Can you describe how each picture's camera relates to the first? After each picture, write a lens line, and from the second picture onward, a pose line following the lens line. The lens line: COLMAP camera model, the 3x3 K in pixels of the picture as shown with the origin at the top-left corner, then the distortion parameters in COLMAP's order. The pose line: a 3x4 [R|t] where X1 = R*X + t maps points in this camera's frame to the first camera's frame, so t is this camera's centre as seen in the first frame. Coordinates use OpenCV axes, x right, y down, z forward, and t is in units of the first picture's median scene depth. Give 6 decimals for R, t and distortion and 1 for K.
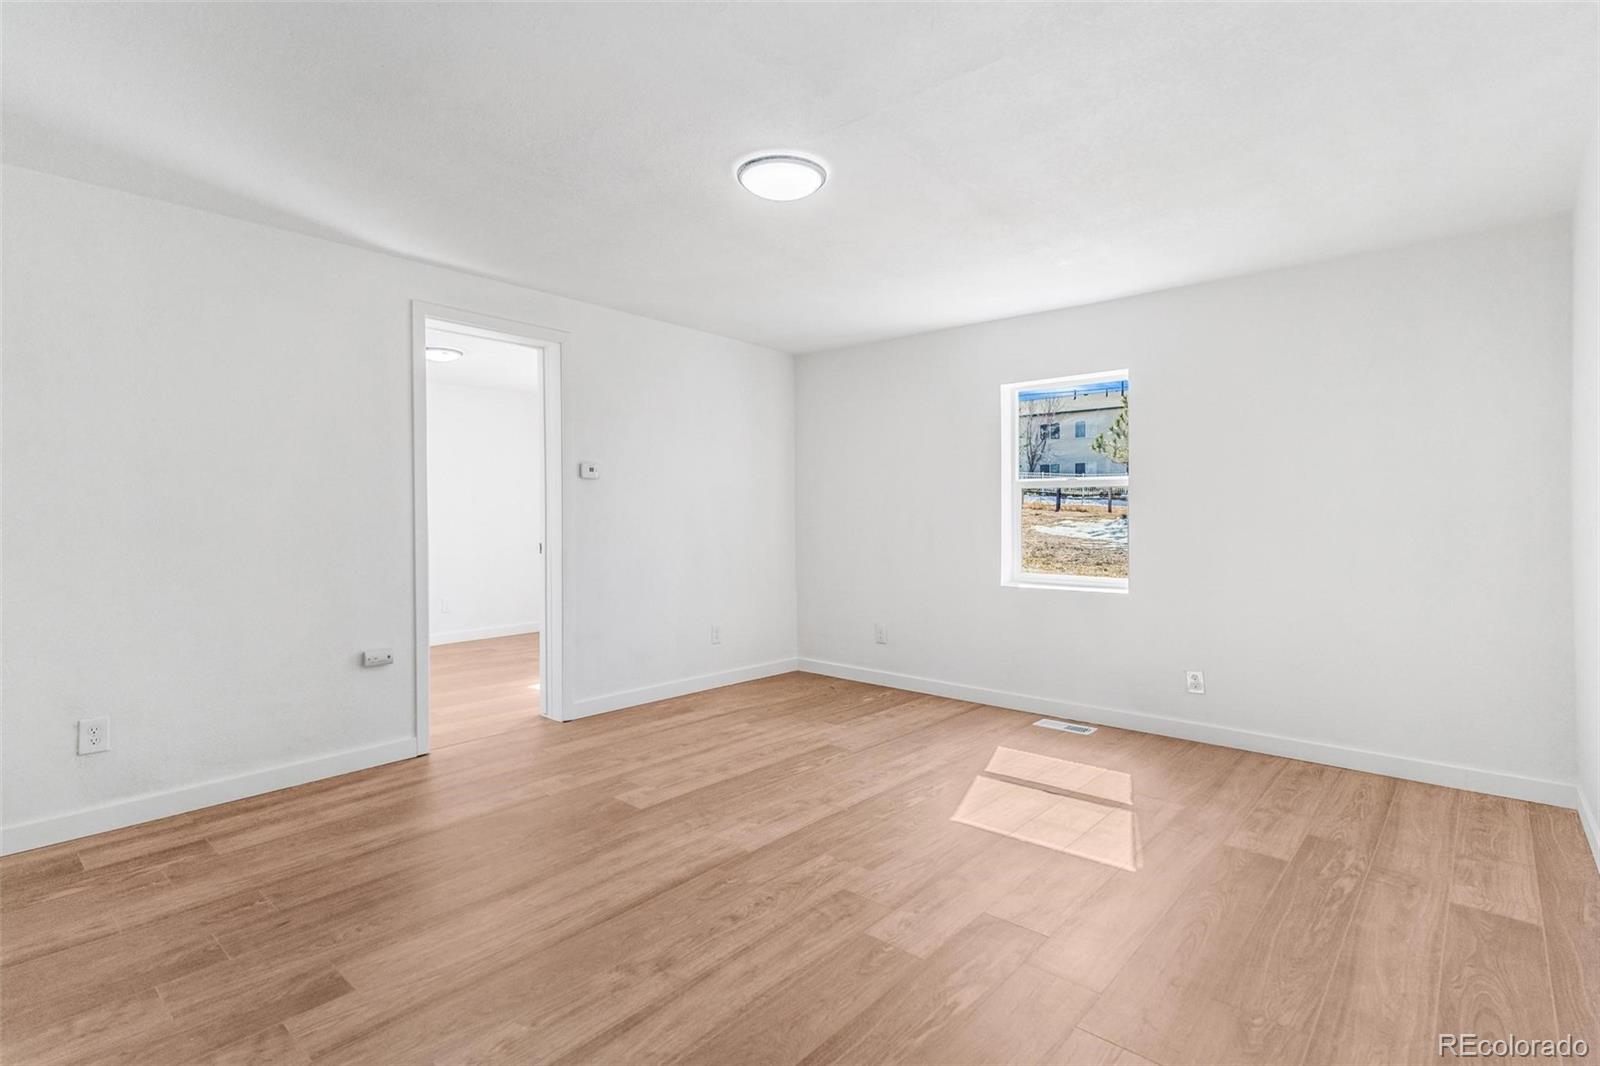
lens RADIAL K [[771.3, 0, 788.8], [0, 771.3, 526.6], [0, 0, 1]] dist [0.016275, 0.000673]
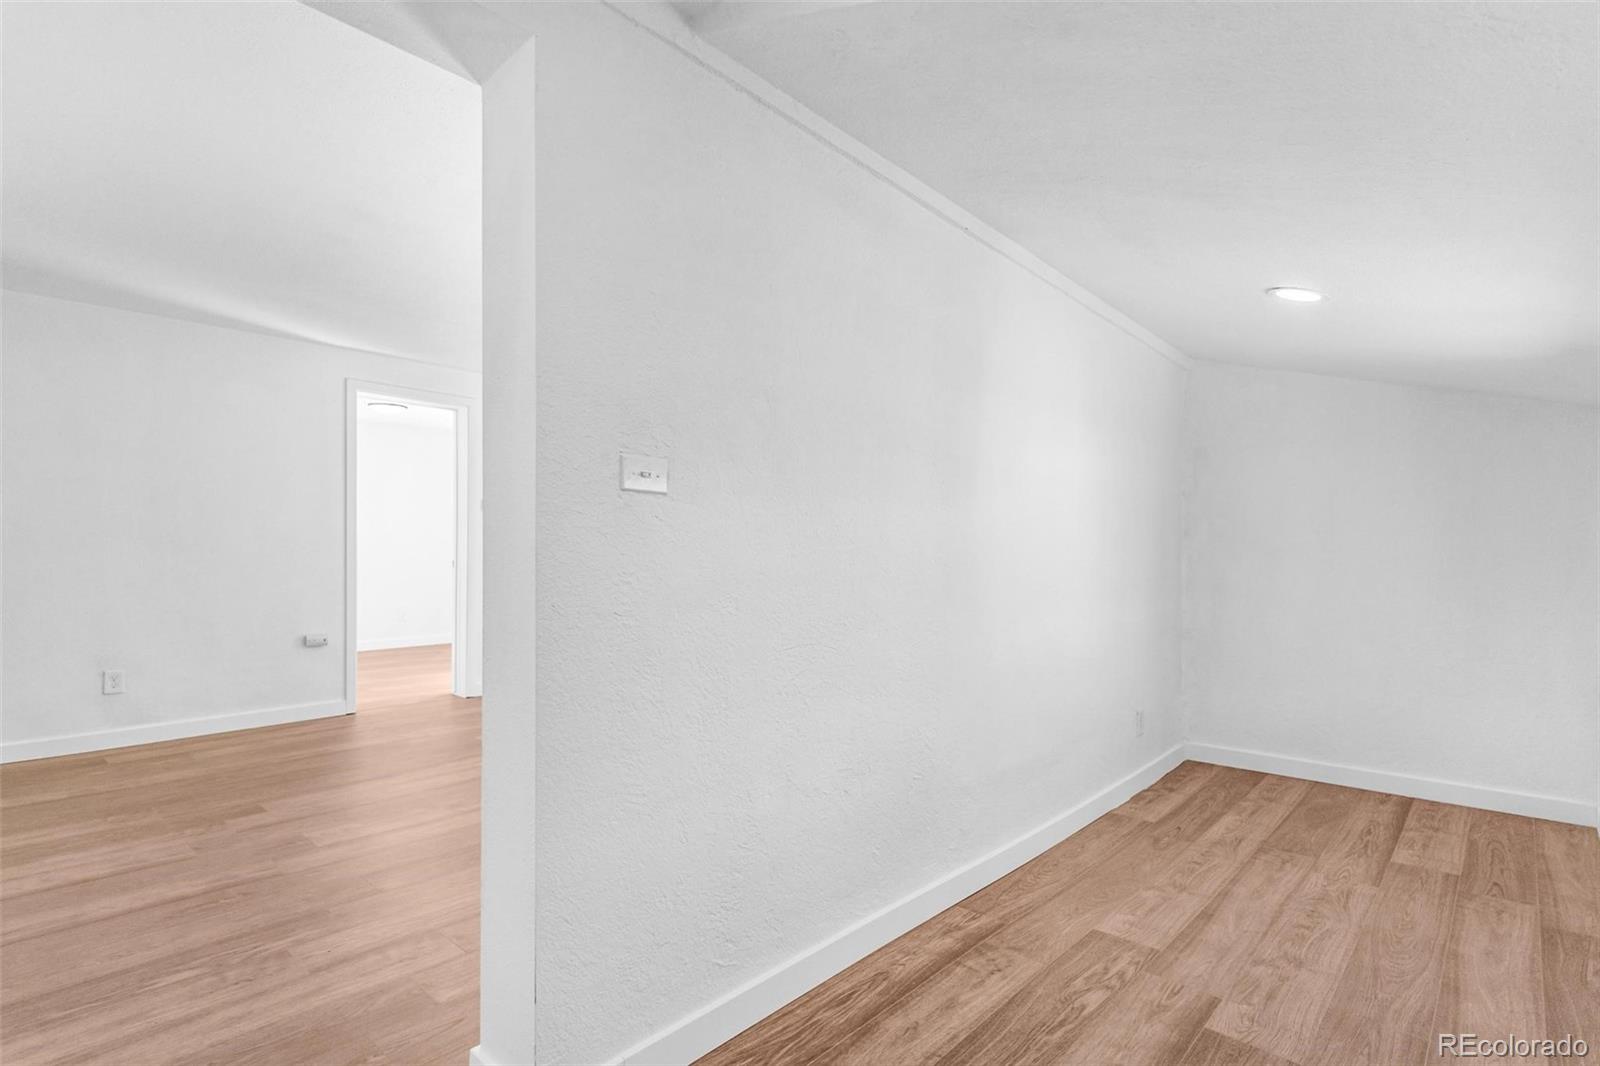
lens RADIAL K [[771.3, 0, 792.2], [0, 771.3, 546.4], [0, 0, 1]] dist [0.016275, 0.000673]
pose [[0.999973, -0.005534, -0.004833, 0.335369], [0.005497, 0.999955, -0.007731, 0.016238], [0.004875, 0.007704, 0.999958, -0.392716]]
